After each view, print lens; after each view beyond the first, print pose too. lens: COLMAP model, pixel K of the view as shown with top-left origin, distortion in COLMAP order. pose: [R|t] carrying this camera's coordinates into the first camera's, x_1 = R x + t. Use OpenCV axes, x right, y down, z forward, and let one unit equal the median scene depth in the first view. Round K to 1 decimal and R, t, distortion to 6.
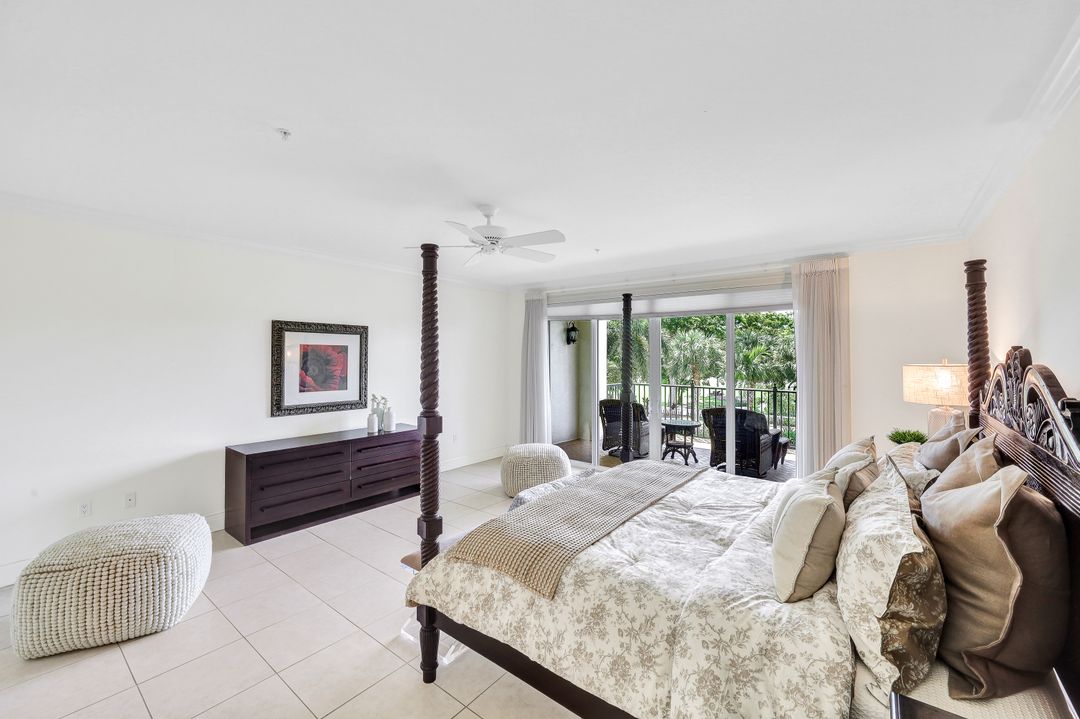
lens RADIAL K [[432.8, 0, 542.9], [0, 432.8, 358.0], [0, 0, 1]] dist [0.000710, -0.000376]
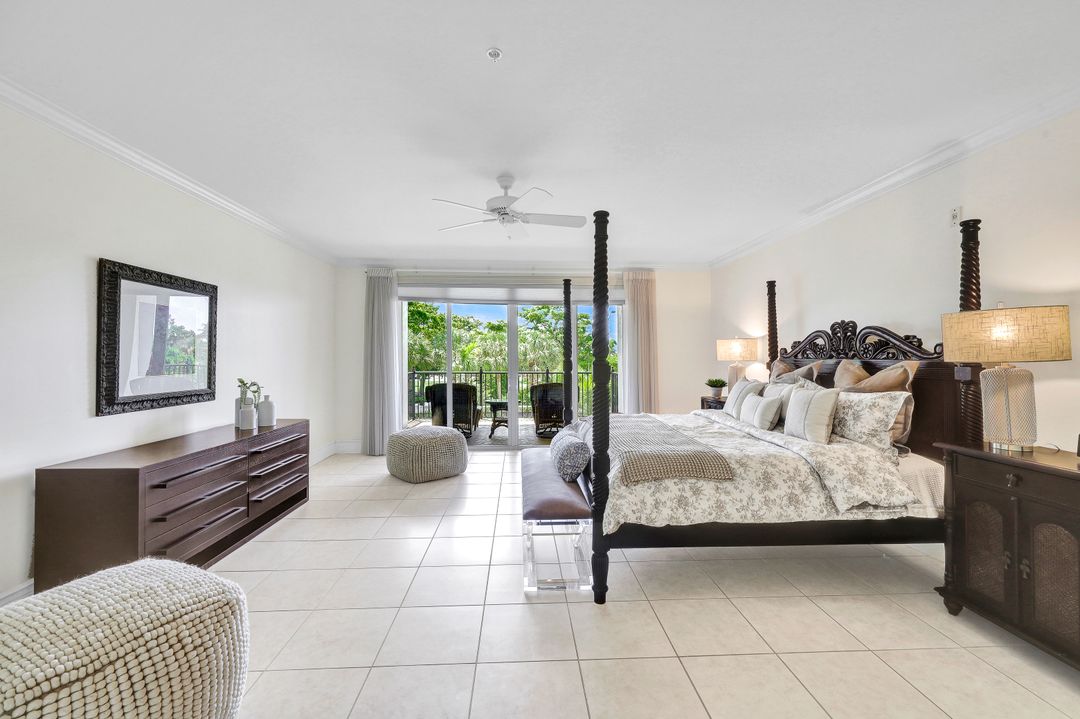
lens RADIAL K [[432.8, 0, 541.0], [0, 432.8, 353.4], [0, 0, 1]] dist [0.000710, -0.000376]
pose [[0.757506, 0.000622, 0.652828, -0.546085], [0.005544, 0.999957, -0.007386, 0.054959], [-0.652805, 0.009214, 0.757470, 0.124065]]
